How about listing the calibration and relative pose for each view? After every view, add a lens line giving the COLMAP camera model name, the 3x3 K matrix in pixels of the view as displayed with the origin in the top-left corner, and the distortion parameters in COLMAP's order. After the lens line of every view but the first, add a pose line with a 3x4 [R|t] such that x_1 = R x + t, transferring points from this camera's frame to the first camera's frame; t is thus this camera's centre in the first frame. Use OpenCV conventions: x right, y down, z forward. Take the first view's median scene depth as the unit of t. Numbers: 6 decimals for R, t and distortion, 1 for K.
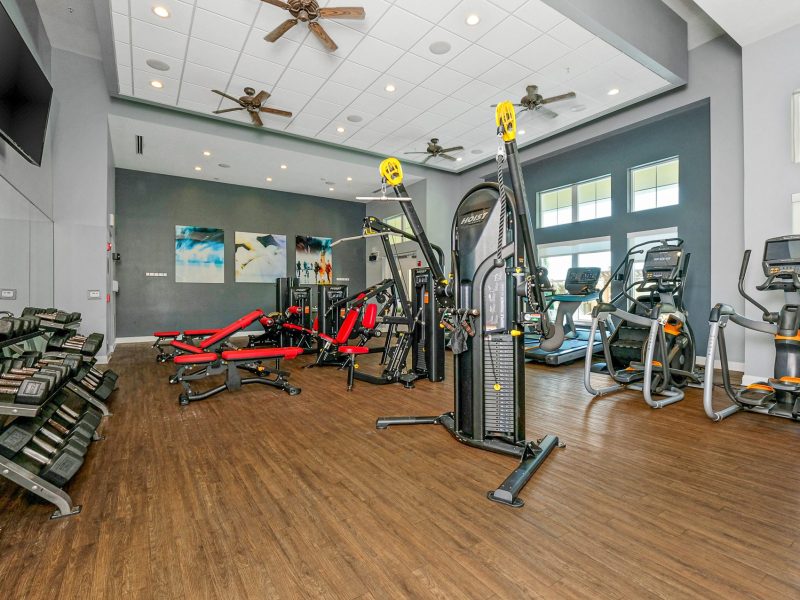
lens RADIAL K [[399.8, 0, 396.3], [0, 399.8, 297.2], [0, 0, 1]] dist [0.000394, 0.000187]
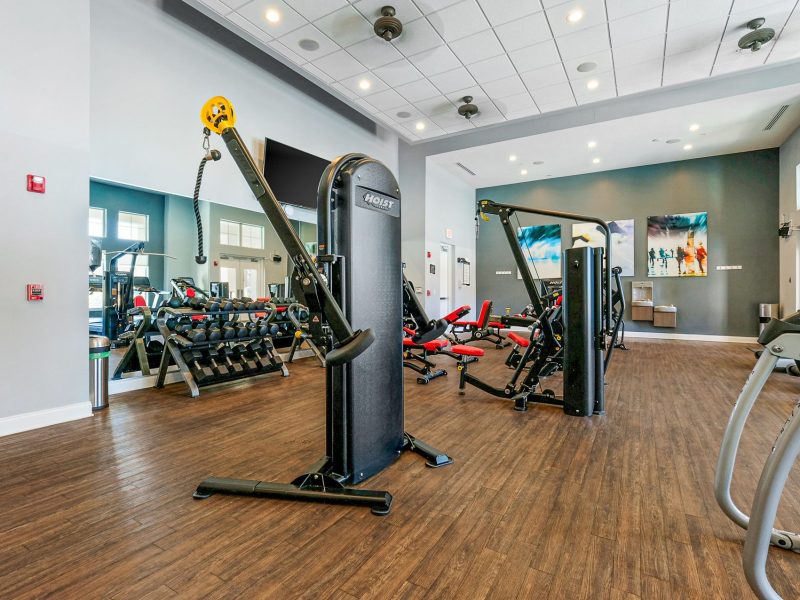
lens RADIAL K [[399.8, 0, 395.7], [0, 399.8, 296.1], [0, 0, 1]] dist [0.000394, 0.000187]
pose [[0.426717, 0.013278, -0.904288, 0.278150], [-0.004466, 0.999911, 0.012575, -0.001834], [0.904374, -0.001328, 0.426738, 0.197361]]
